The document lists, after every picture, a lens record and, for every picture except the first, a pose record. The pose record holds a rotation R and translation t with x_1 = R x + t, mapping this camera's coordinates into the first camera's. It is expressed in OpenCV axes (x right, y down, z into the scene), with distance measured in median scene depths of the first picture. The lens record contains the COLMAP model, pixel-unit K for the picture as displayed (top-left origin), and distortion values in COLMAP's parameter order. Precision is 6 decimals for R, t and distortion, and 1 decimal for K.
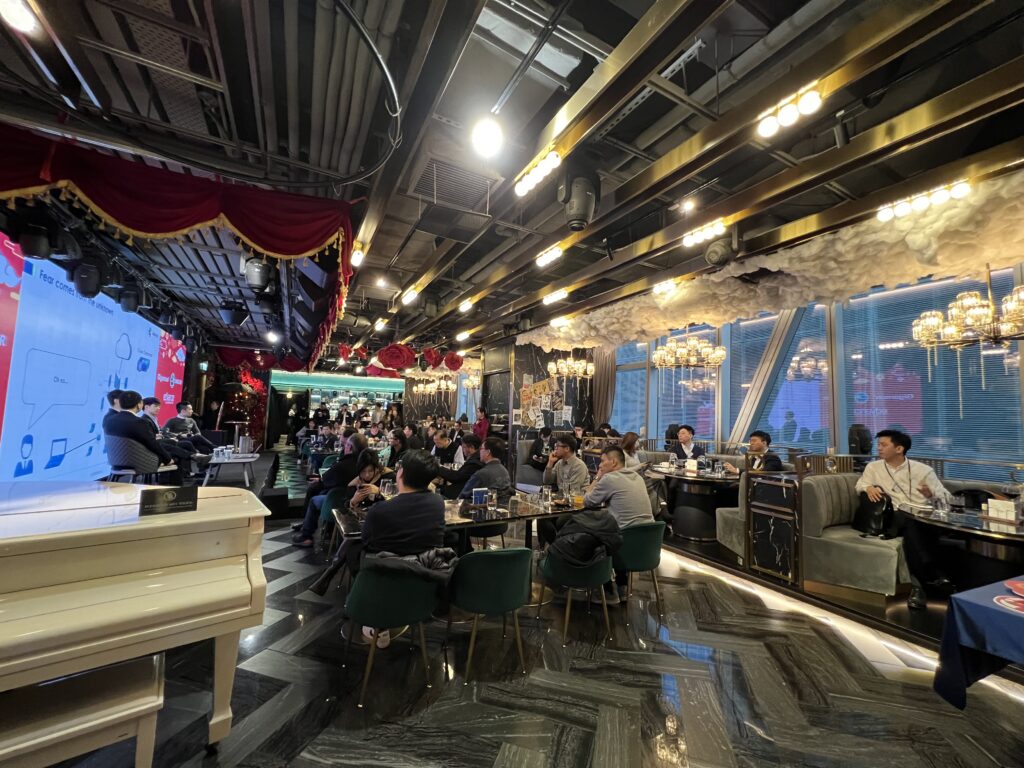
lens RADIAL K [[411.8, 0, 511.6], [0, 411.8, 385.5], [0, 0, 1]] dist [-0.000009, 0.000002]
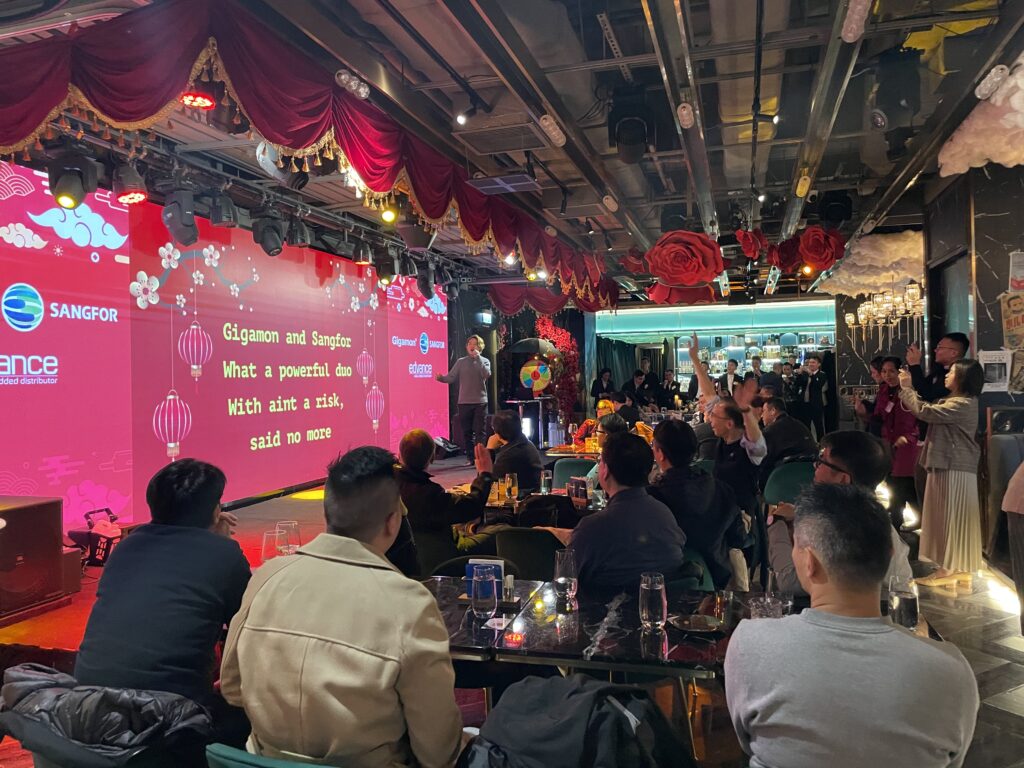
lens RADIAL K [[773.8, 0, 511.2], [0, 773.8, 381.4], [0, 0, 1]] dist [-0.001532, -0.000849]
pose [[0.708366, -0.042230, -0.704581, 0.132293], [0.095690, 0.994739, 0.036583, 0.012481], [0.699329, -0.093335, 0.708680, 0.135315]]
